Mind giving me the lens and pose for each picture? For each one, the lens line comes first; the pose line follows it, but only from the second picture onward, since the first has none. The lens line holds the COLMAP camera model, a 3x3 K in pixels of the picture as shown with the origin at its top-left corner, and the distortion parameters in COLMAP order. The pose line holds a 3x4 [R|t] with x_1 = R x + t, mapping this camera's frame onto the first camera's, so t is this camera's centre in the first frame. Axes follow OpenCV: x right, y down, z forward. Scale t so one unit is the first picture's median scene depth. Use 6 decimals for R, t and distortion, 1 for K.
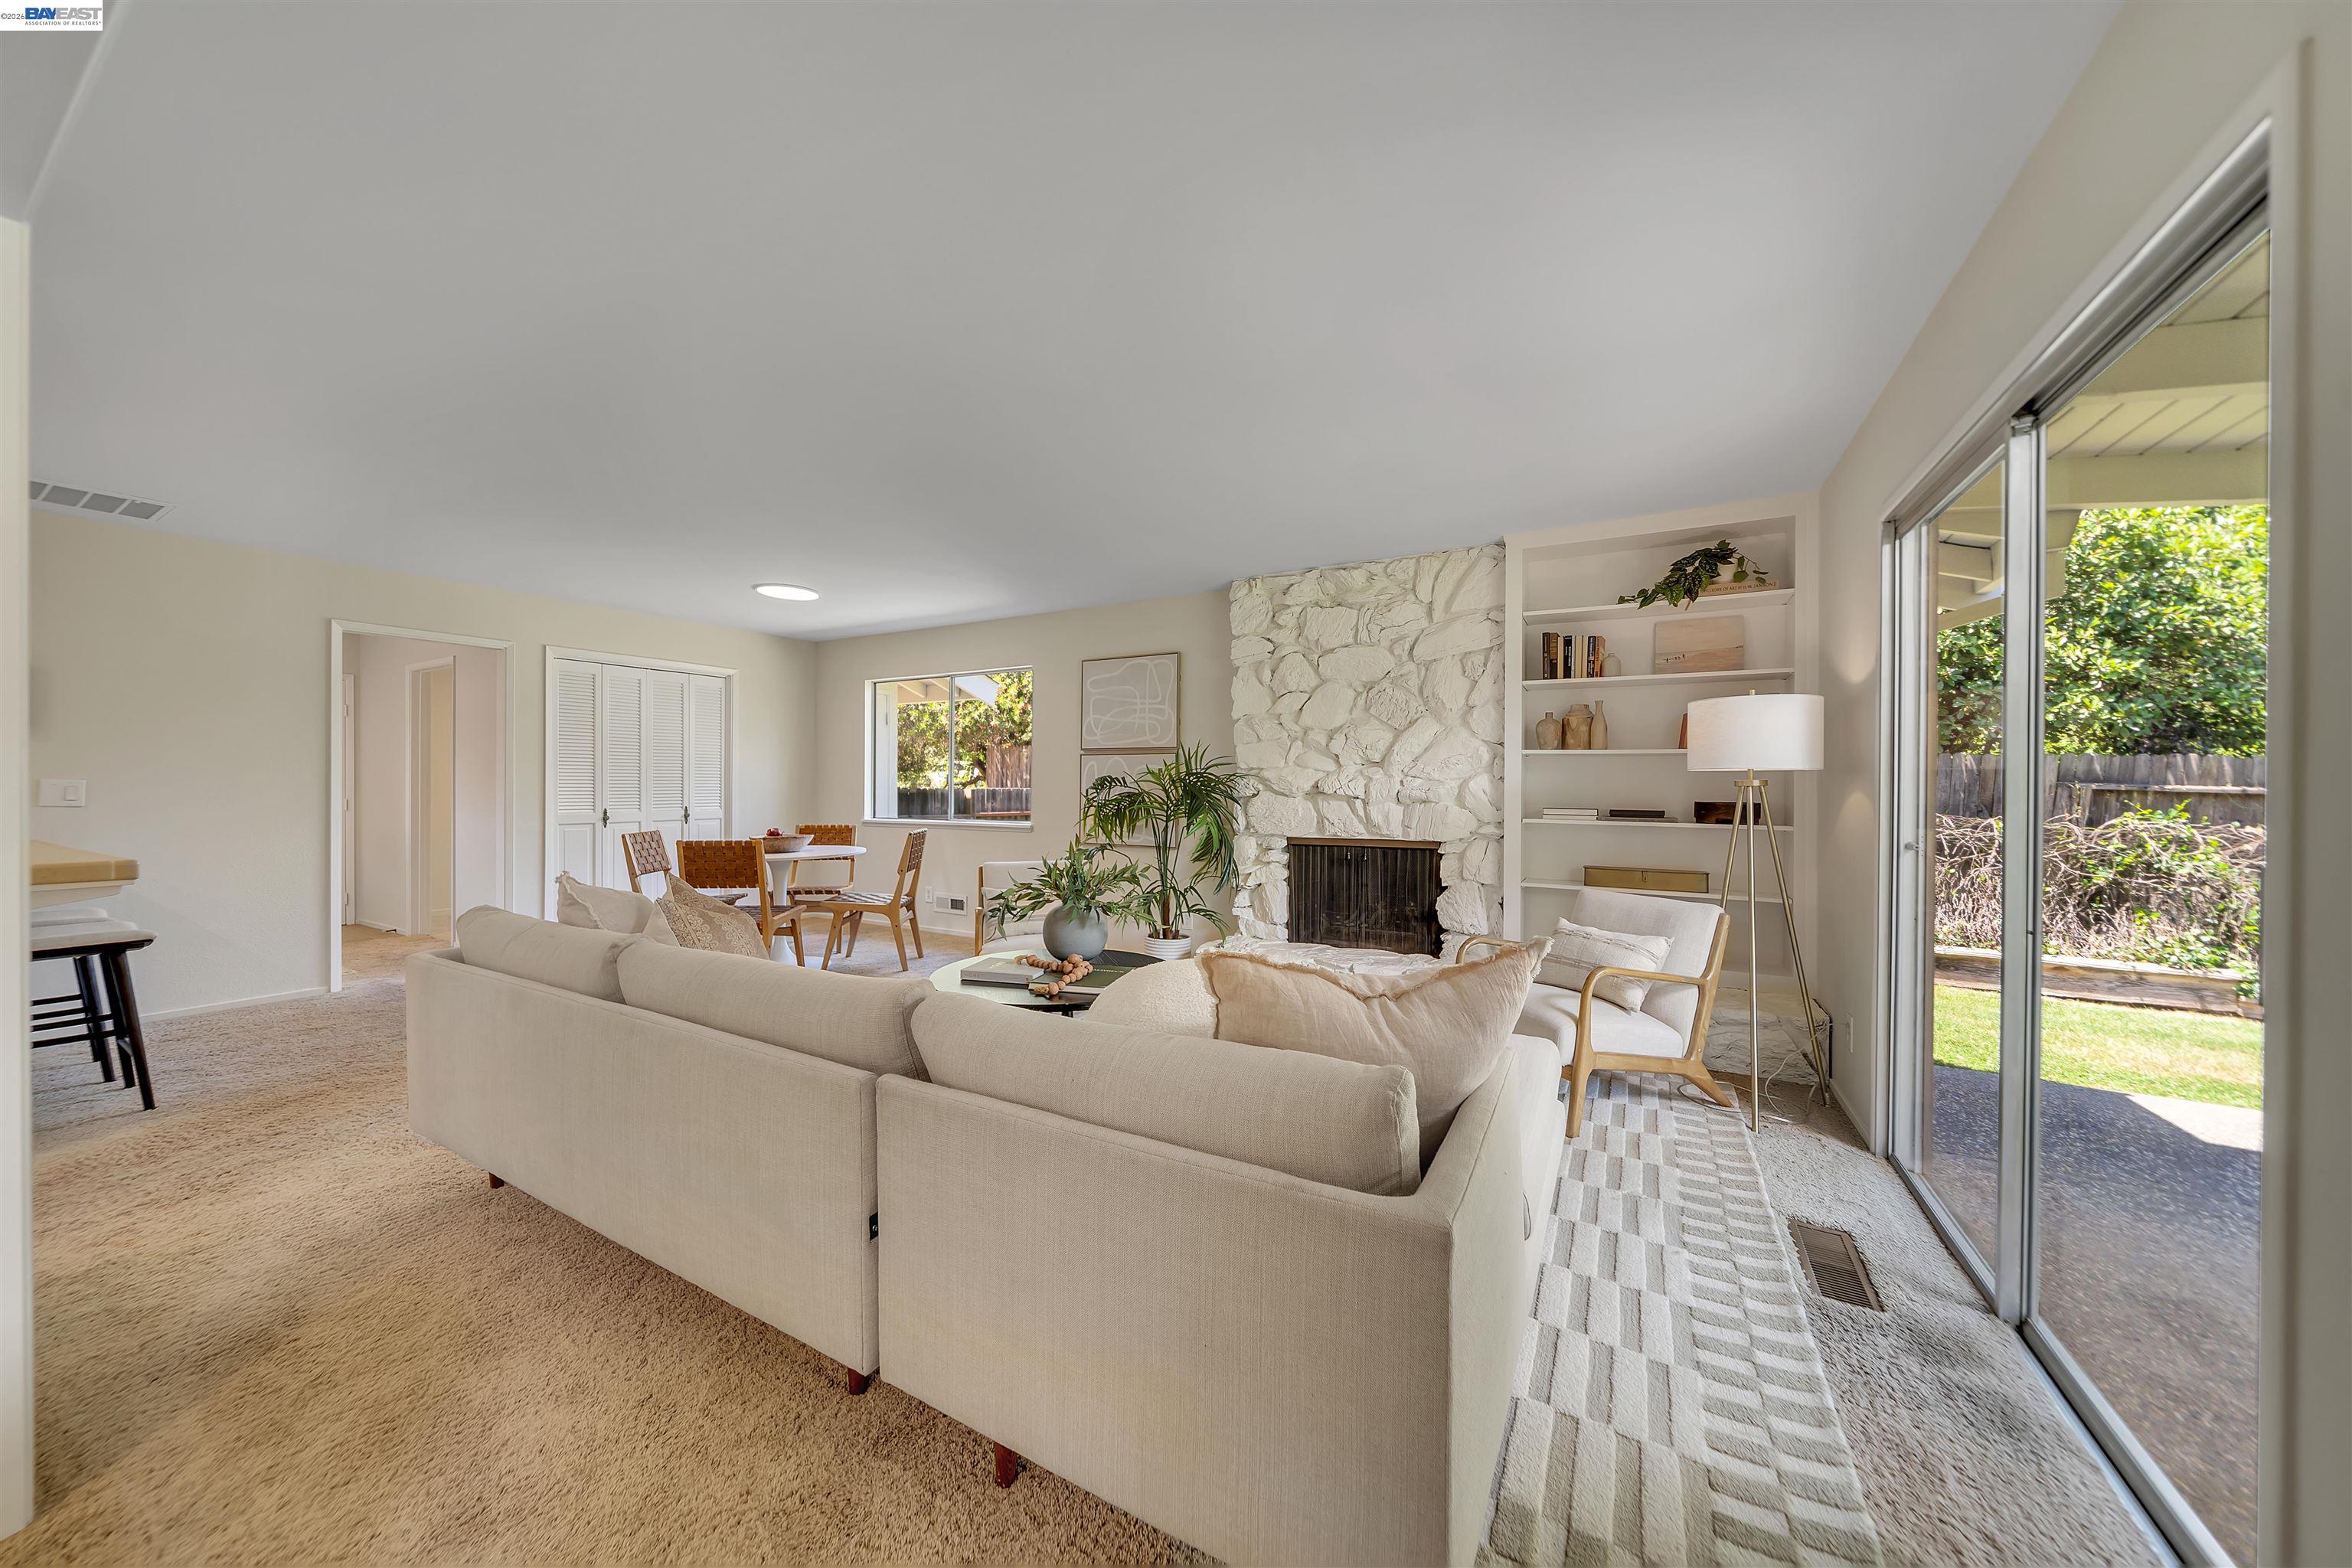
lens RADIAL K [[814.4, 0, 1157.6], [0, 814.4, 788.2], [0, 0, 1]] dist [-0.003165, -0.001050]
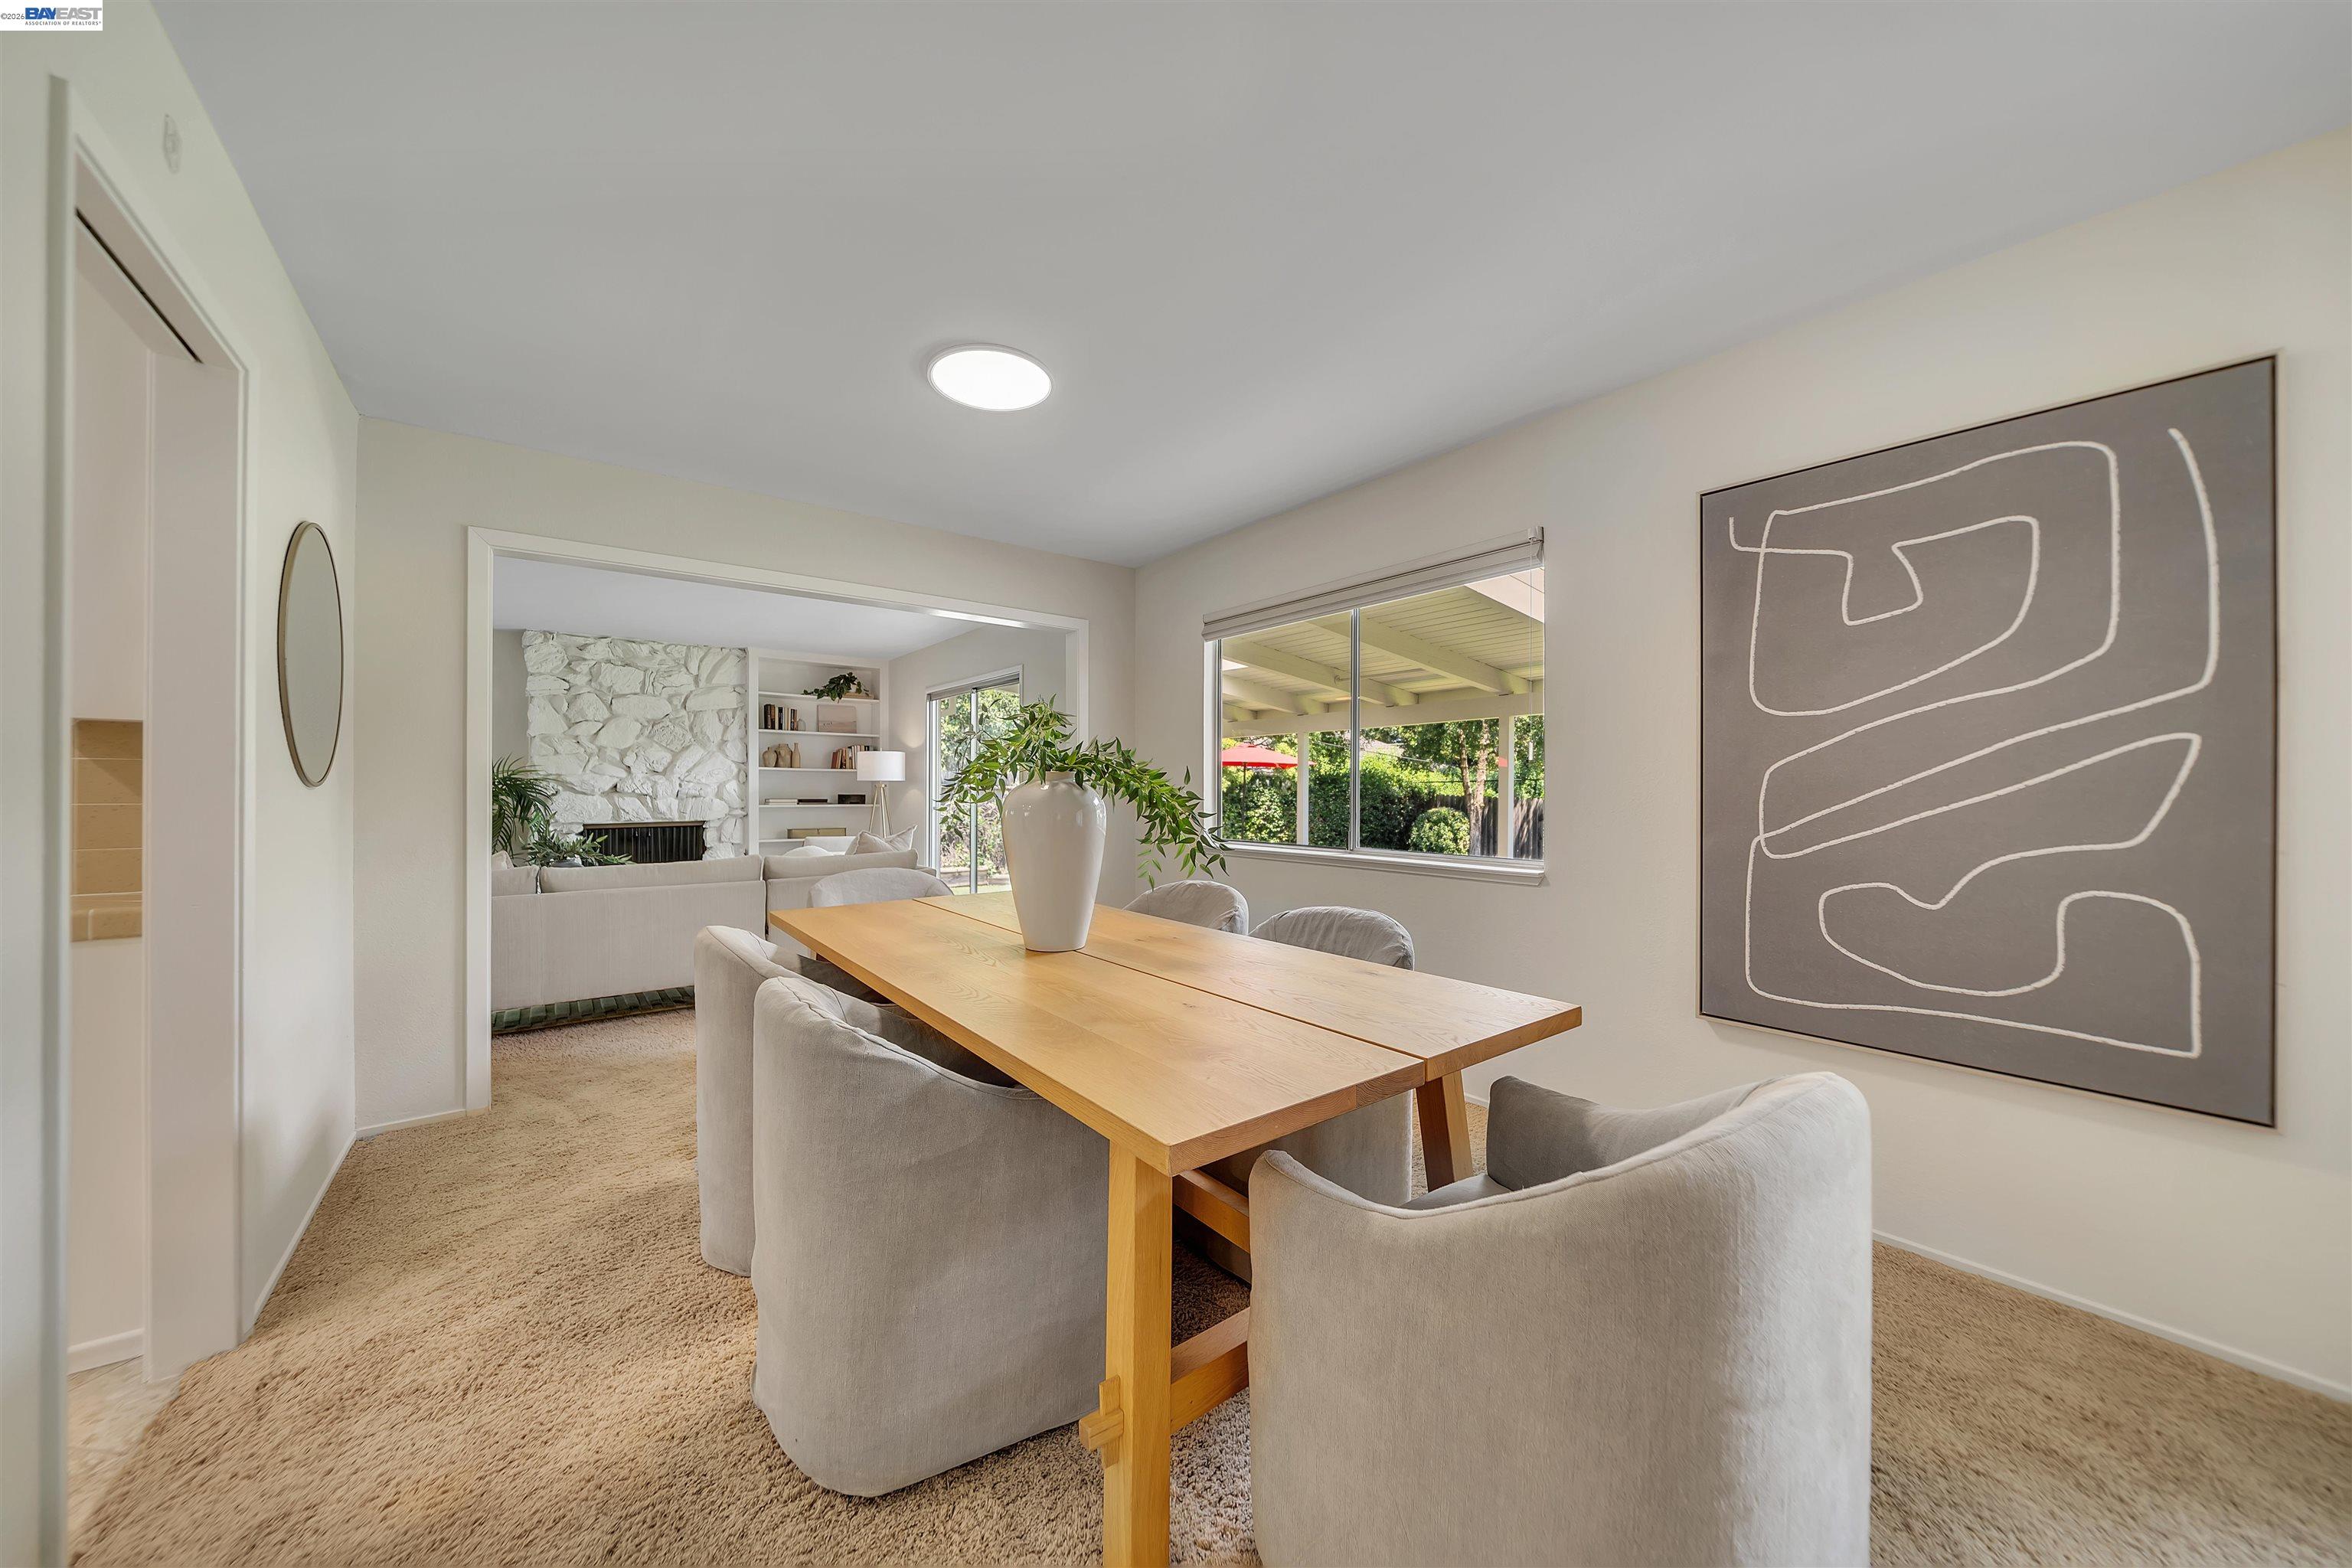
lens RADIAL K [[814.4, 0, 1182.7], [0, 814.4, 791.2], [0, 0, 1]] dist [-0.003165, -0.001050]
pose [[0.387247, -0.005781, 0.921958, -0.782101], [0.005108, 0.999978, 0.004125, 0.003429], [-0.921962, 0.003111, 0.387268, -0.524407]]
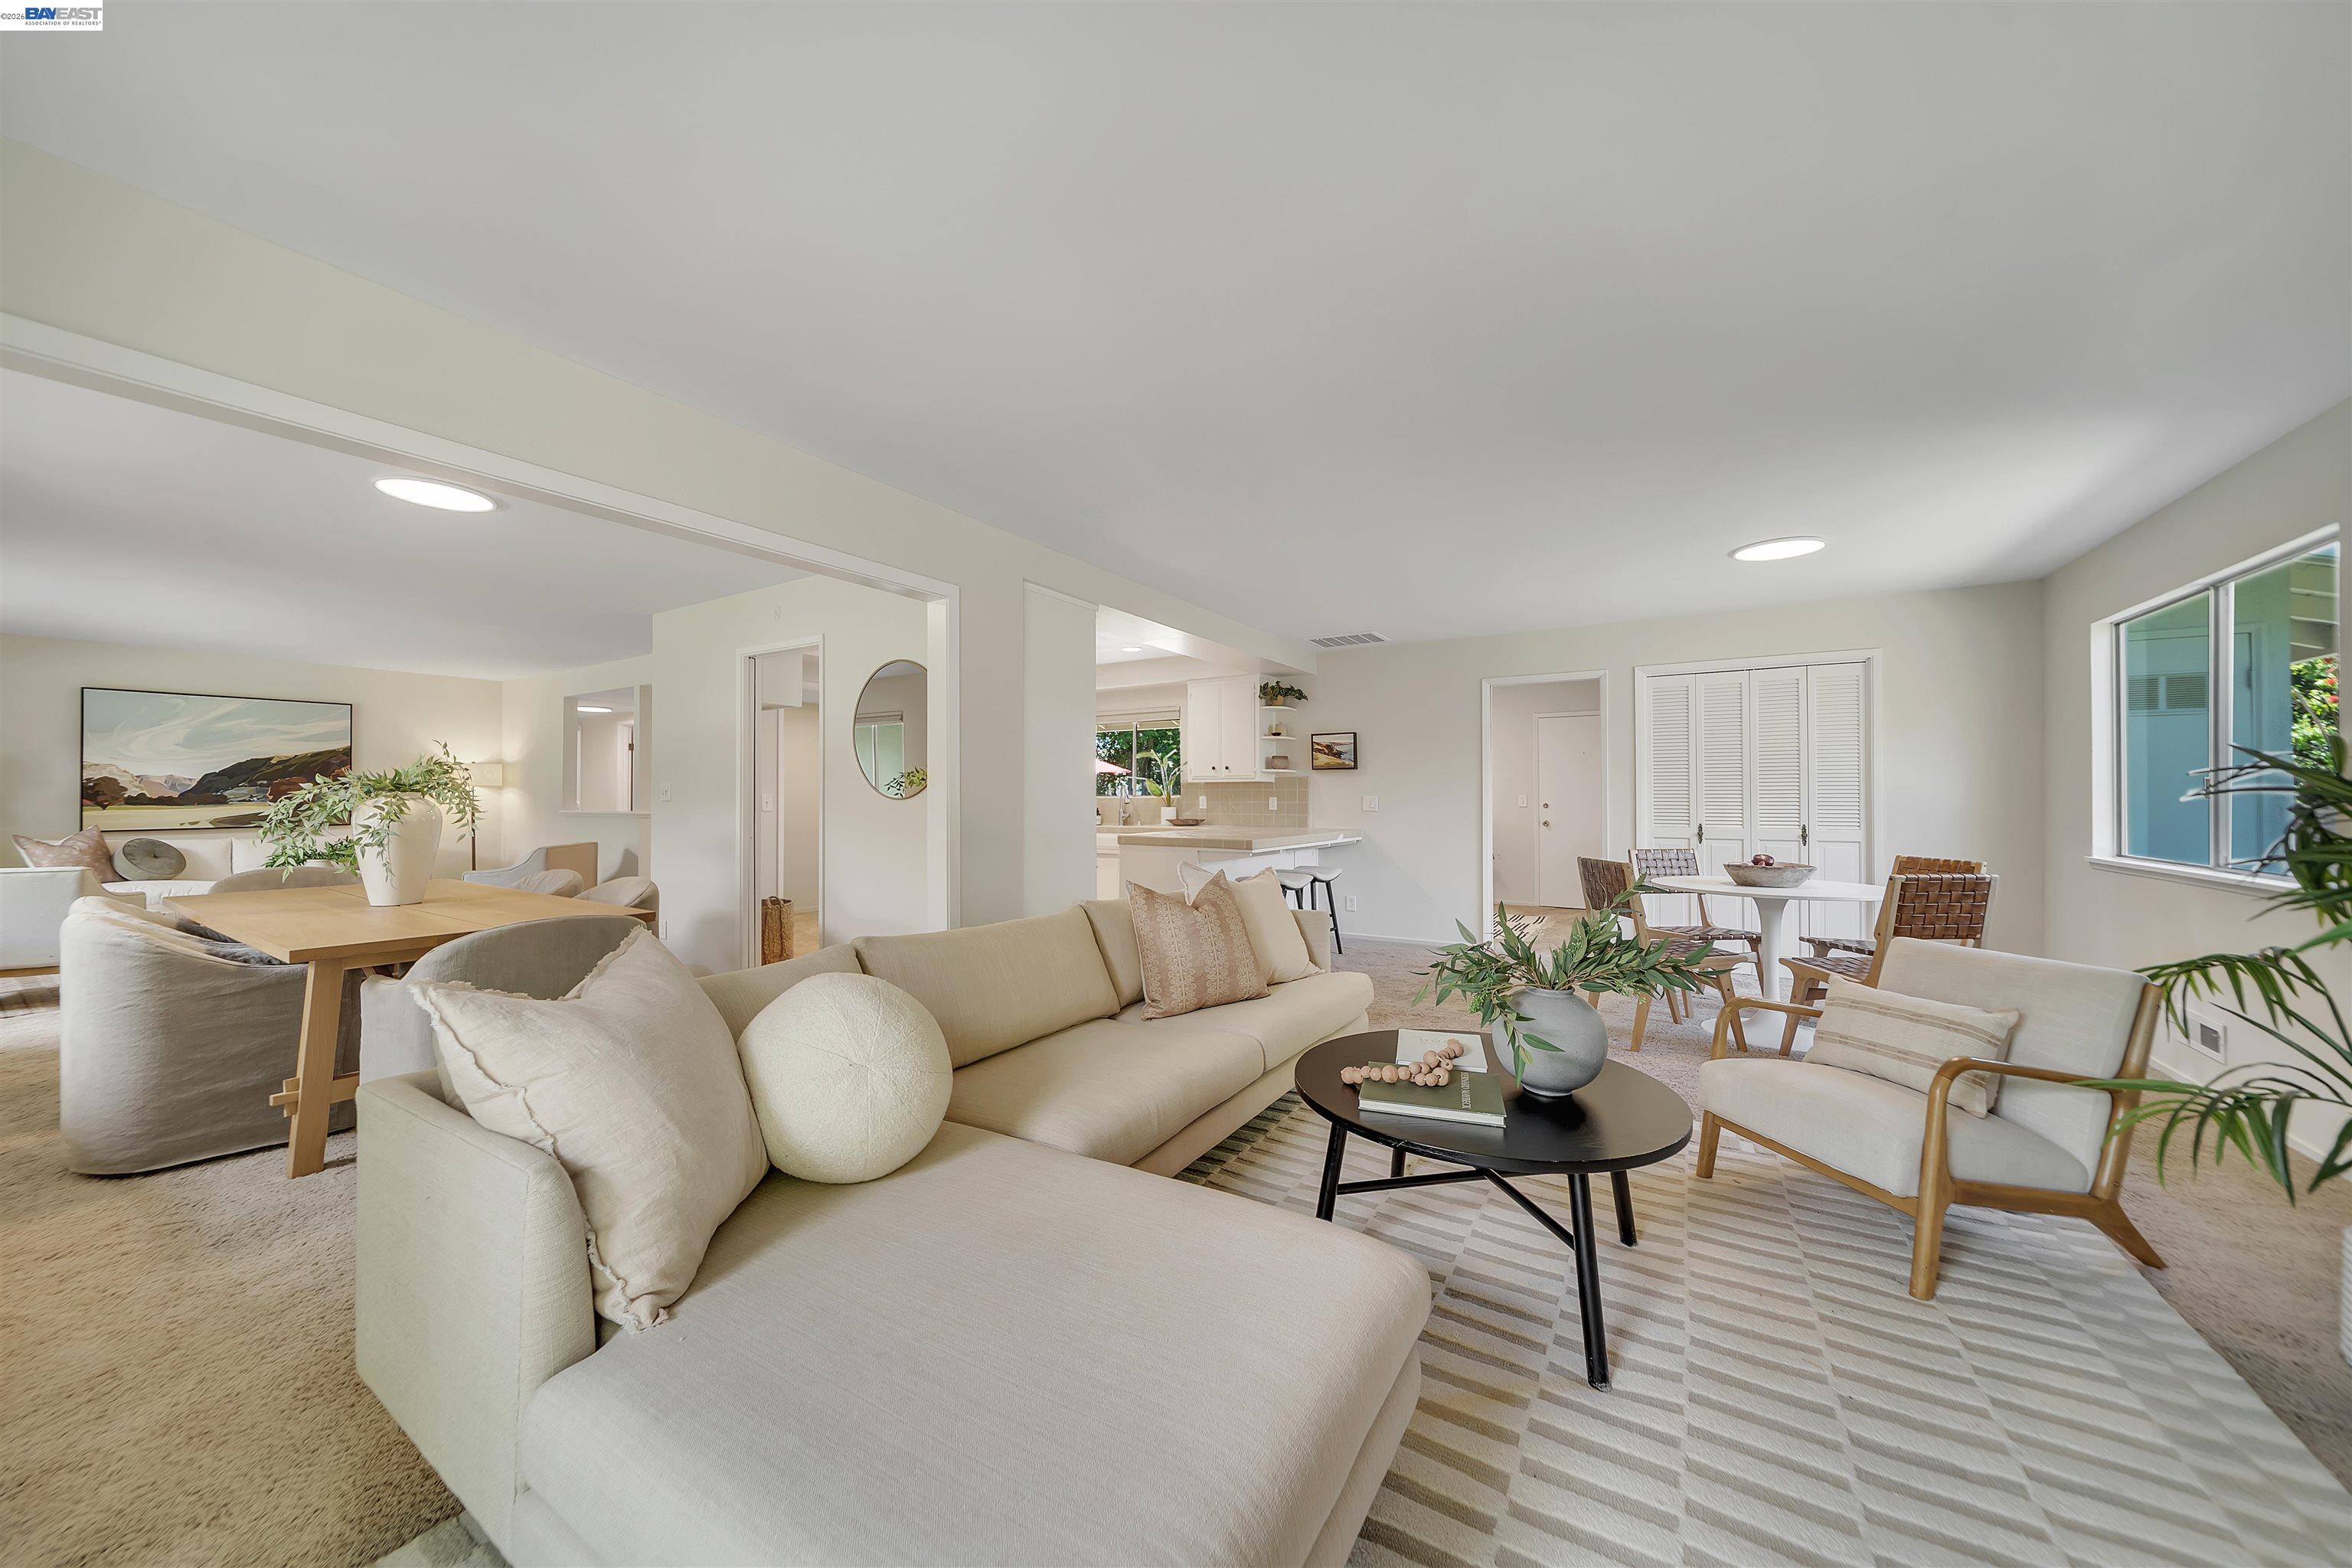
lens RADIAL K [[814.4, 0, 1197.0], [0, 814.4, 795.1], [0, 0, 1]] dist [-0.003165, -0.001050]
pose [[-0.031603, -0.008268, -0.999466, 0.383018], [-0.003545, 0.999960, -0.008160, 0.000956], [0.999494, 0.003285, -0.031631, 0.568836]]
